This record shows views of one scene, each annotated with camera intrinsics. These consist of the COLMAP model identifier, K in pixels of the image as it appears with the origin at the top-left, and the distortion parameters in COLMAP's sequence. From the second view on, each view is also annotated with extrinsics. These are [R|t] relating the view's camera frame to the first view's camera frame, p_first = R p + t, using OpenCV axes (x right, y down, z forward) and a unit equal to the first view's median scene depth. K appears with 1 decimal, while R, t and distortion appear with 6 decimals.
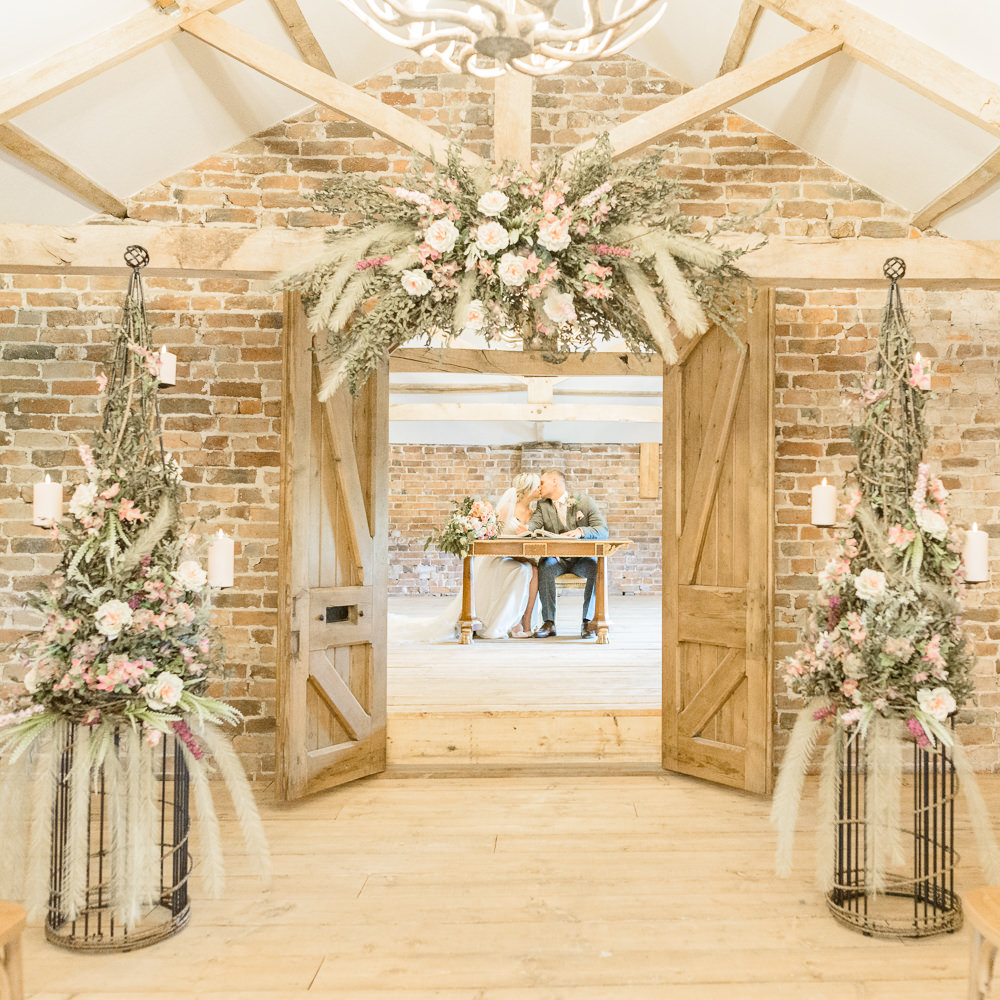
lens RADIAL K [[2030.7, 0, 736.4], [0, 2030.7, 482.5], [0, 0, 1]] dist [0.000304, 0.029126]
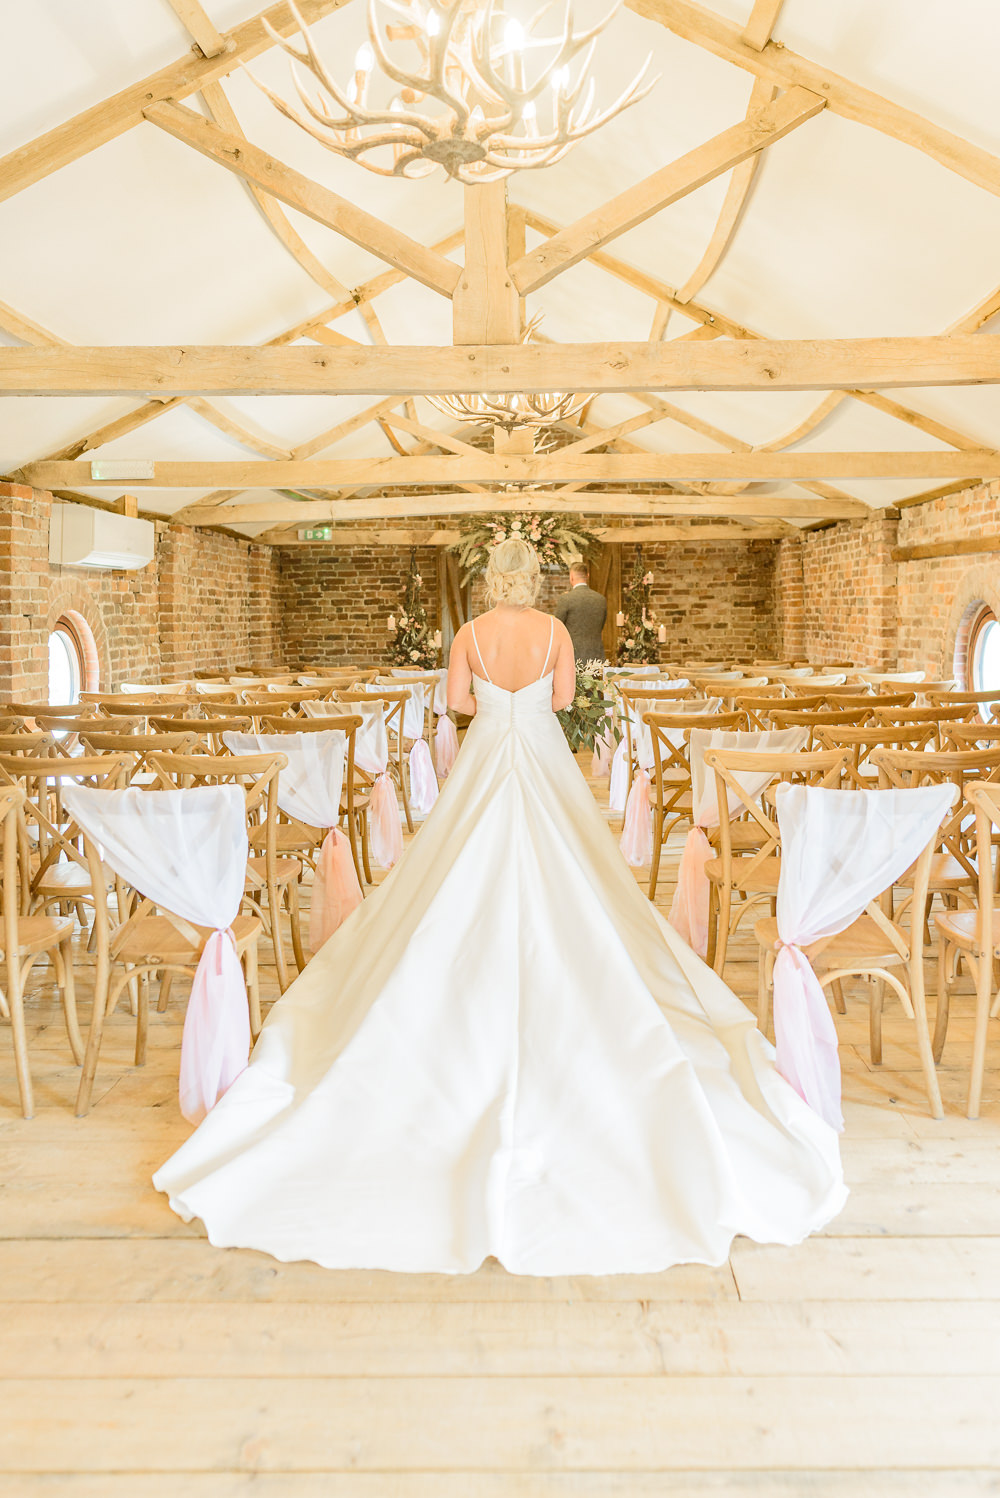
lens RADIAL K [[1264.6, 0, 499.1], [0, 1264.6, 744.8], [0, 0, 1]] dist [-0.060488, 0.049997]
pose [[0.992283, -0.004020, -0.123930, 0.091324], [0.018474, 0.993112, 0.115706, -0.024904], [0.122611, -0.117102, 0.985522, -0.936289]]
